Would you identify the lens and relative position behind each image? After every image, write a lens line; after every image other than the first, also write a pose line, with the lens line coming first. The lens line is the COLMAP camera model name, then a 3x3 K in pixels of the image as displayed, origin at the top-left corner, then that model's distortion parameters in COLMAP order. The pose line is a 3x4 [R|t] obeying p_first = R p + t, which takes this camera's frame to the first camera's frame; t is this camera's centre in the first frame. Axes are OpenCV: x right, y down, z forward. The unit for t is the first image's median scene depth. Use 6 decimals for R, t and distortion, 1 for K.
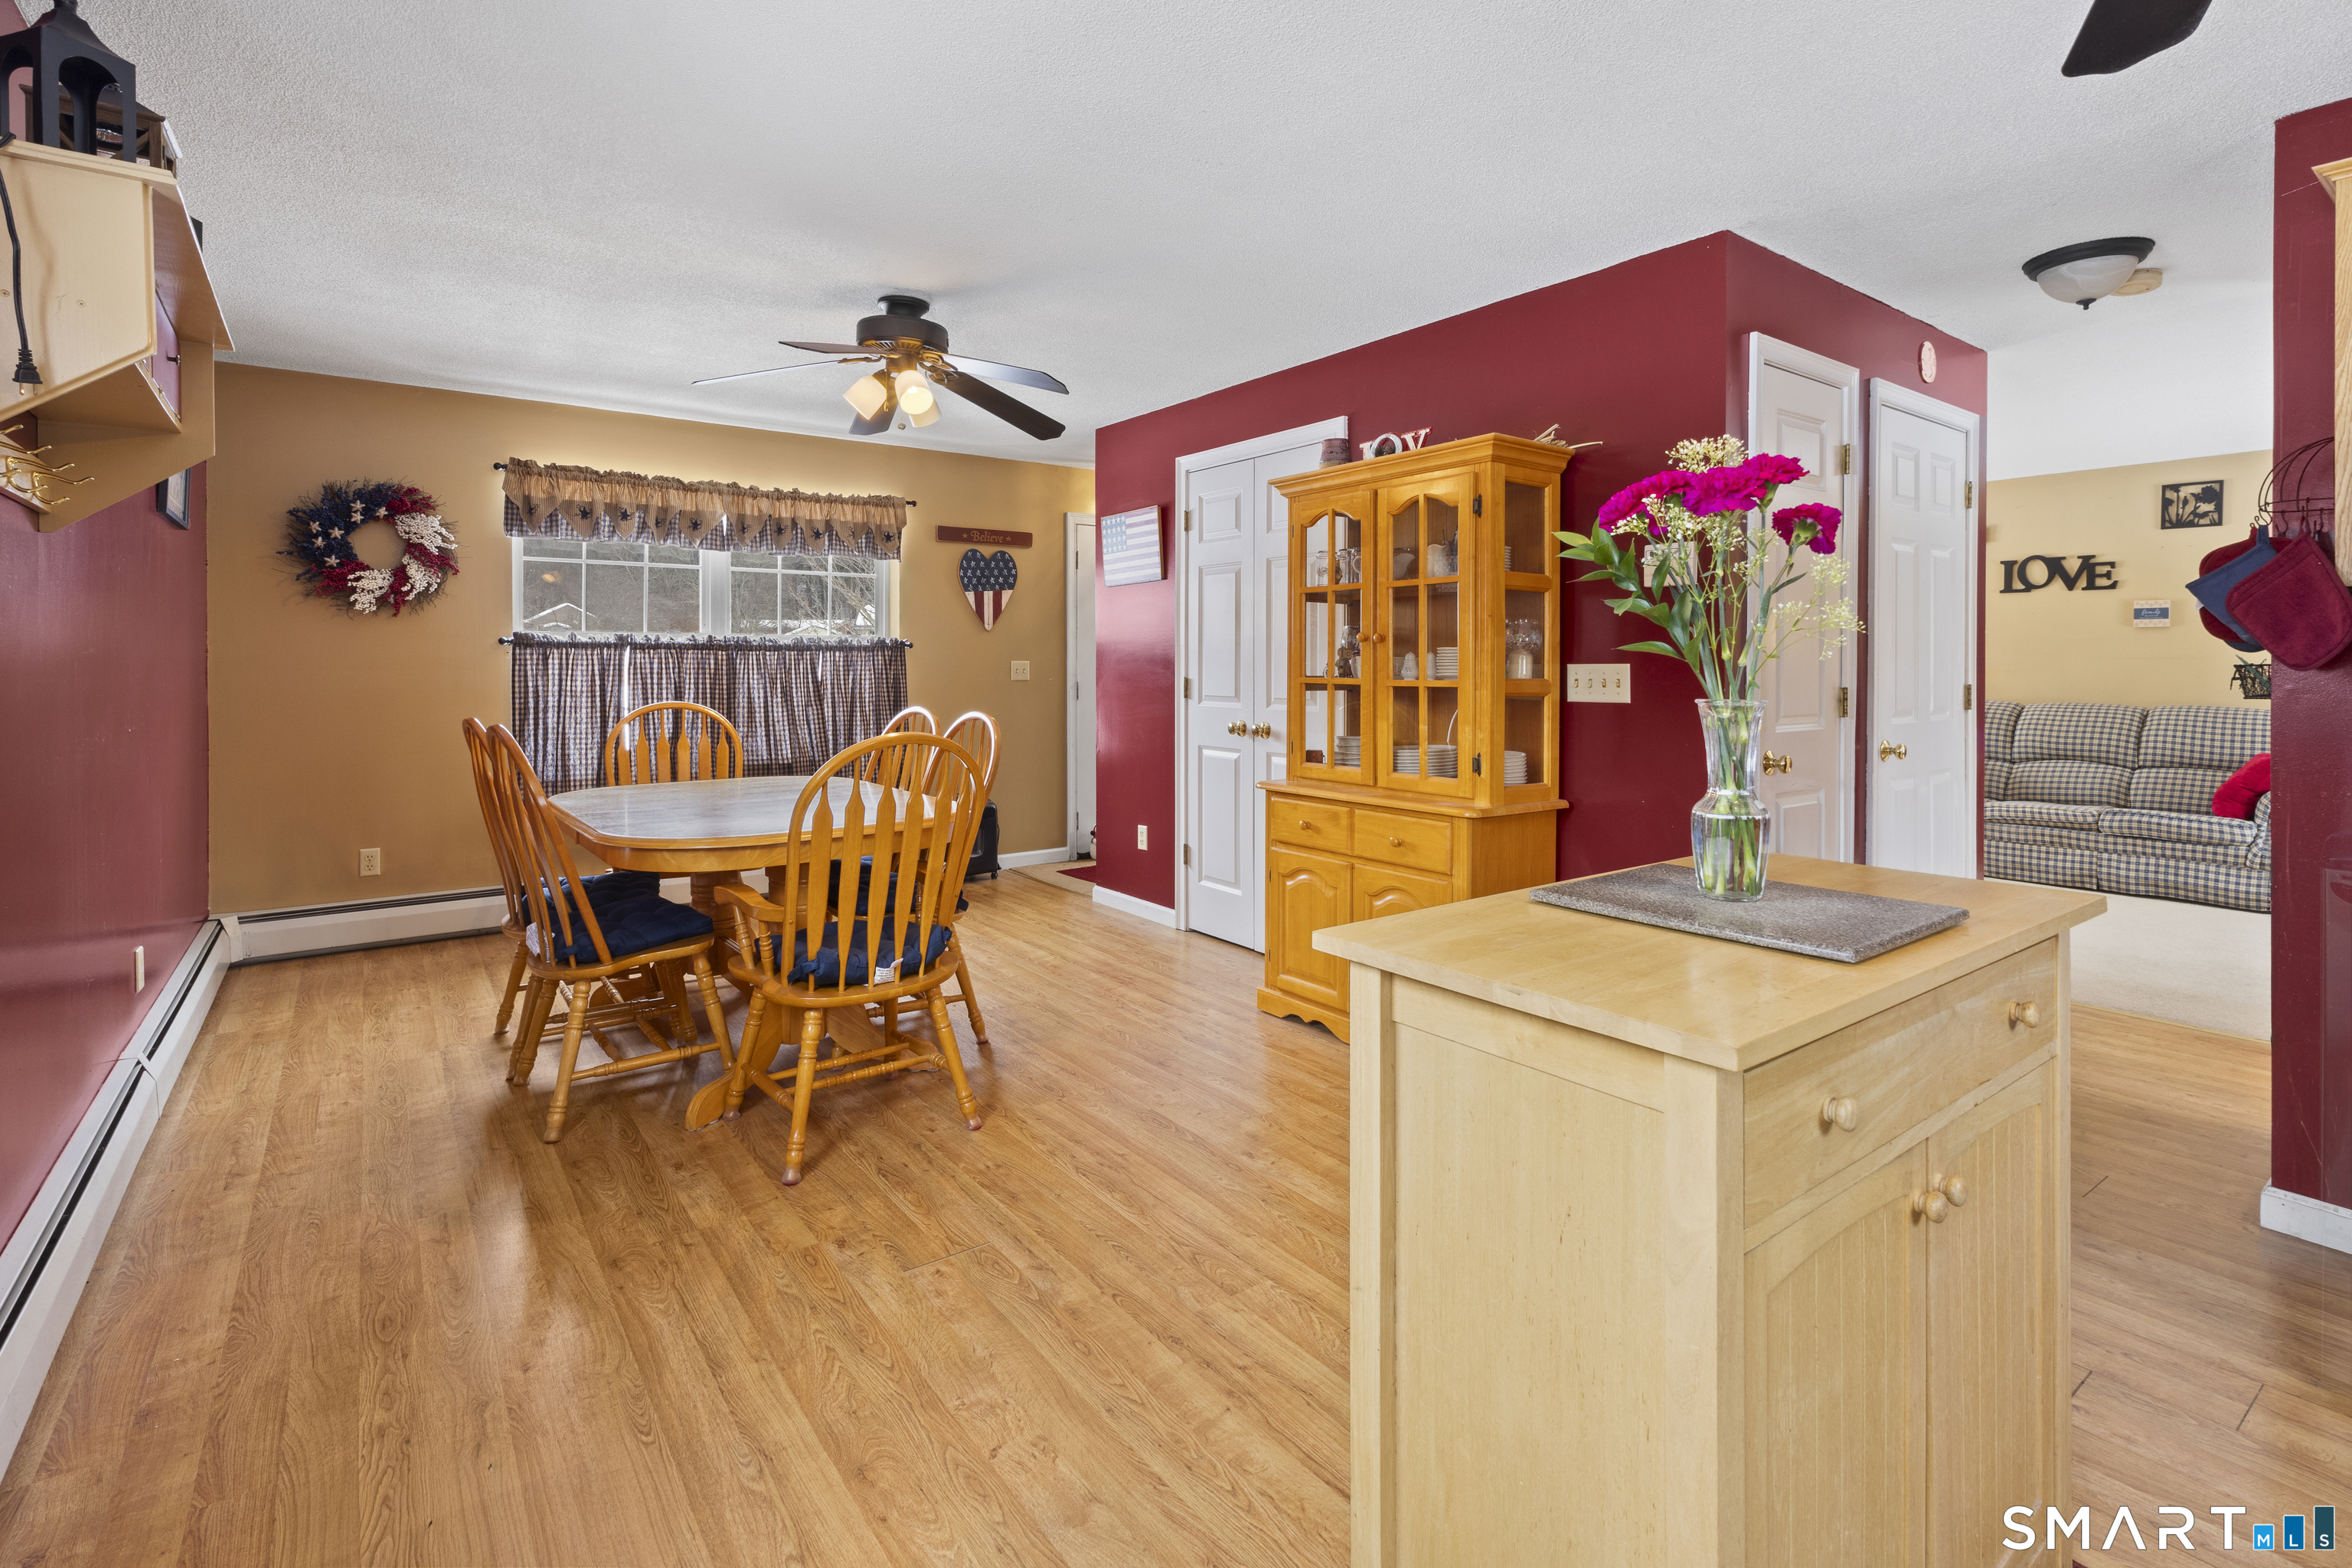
lens RADIAL K [[1124.9, 0, 1211.9], [0, 1124.9, 668.0], [0, 0, 1]] dist [0.002403, 0.000014]
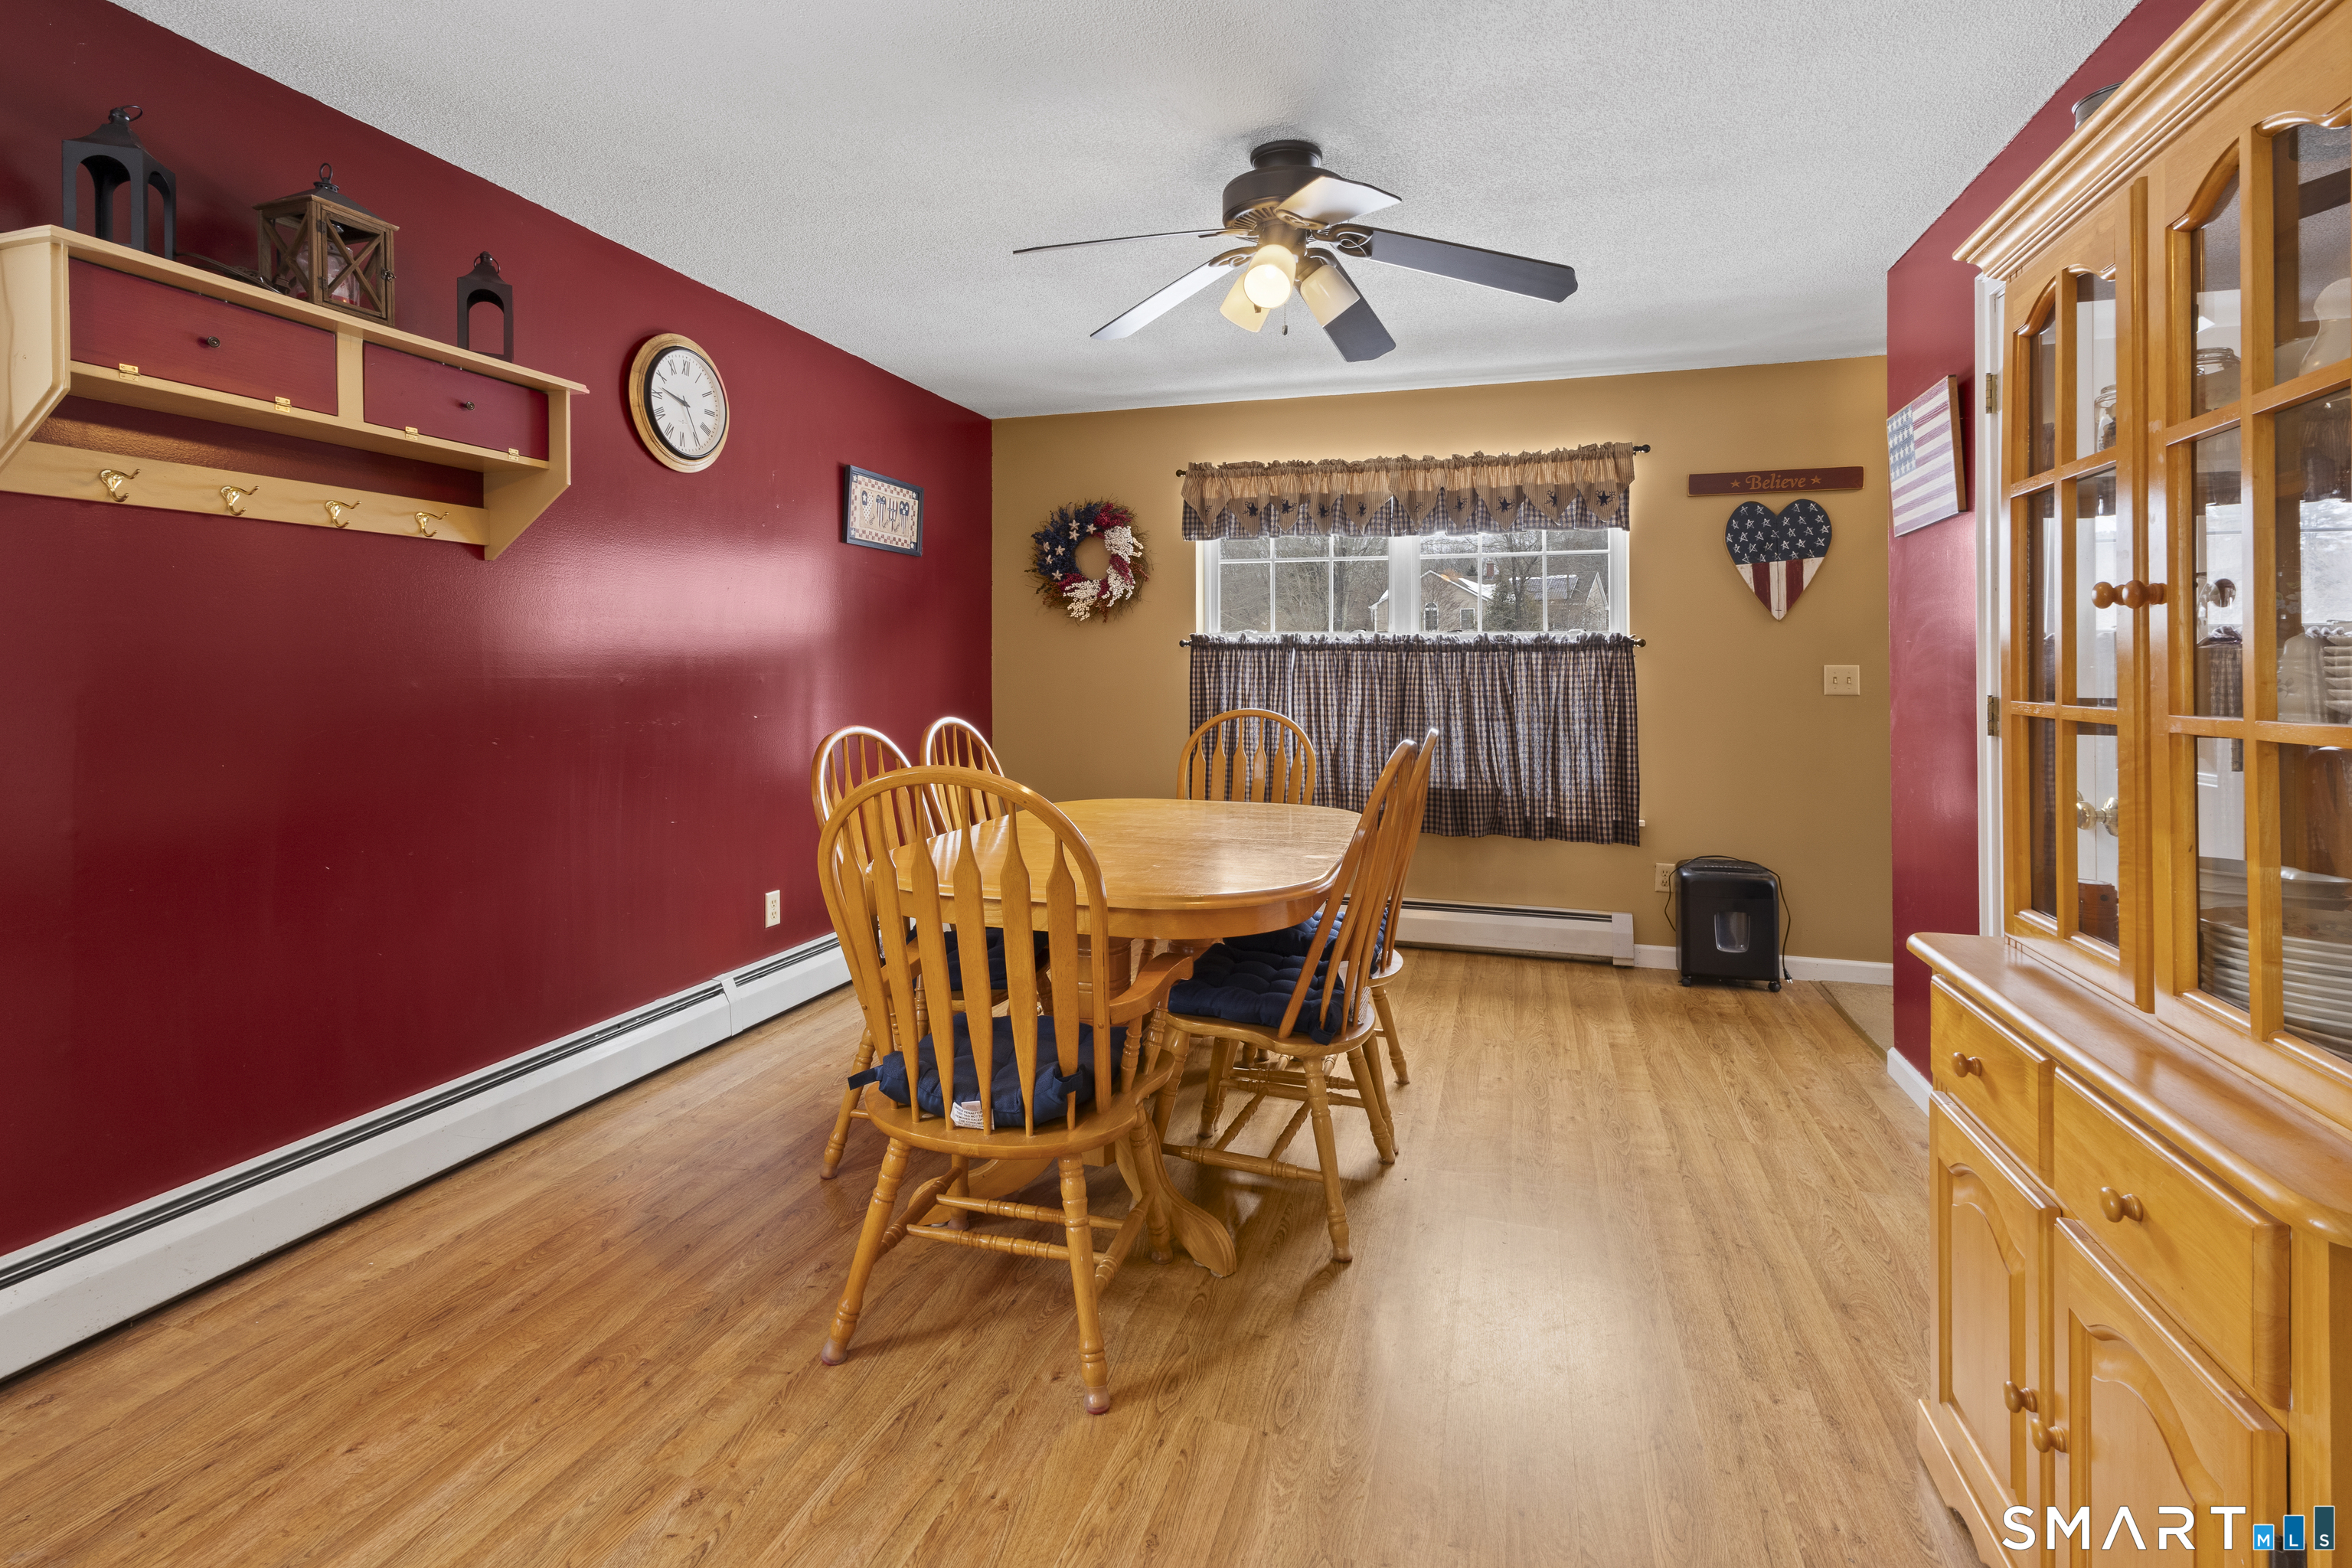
lens RADIAL K [[1124.9, 0, 1144.7], [0, 1124.9, 656.5], [0, 0, 1]] dist [0.002403, 0.000014]
pose [[0.561151, -0.004745, -0.827700, 0.190305], [-0.008205, 0.999903, -0.011295, -0.000658], [0.827673, 0.013129, 0.561058, 0.394060]]
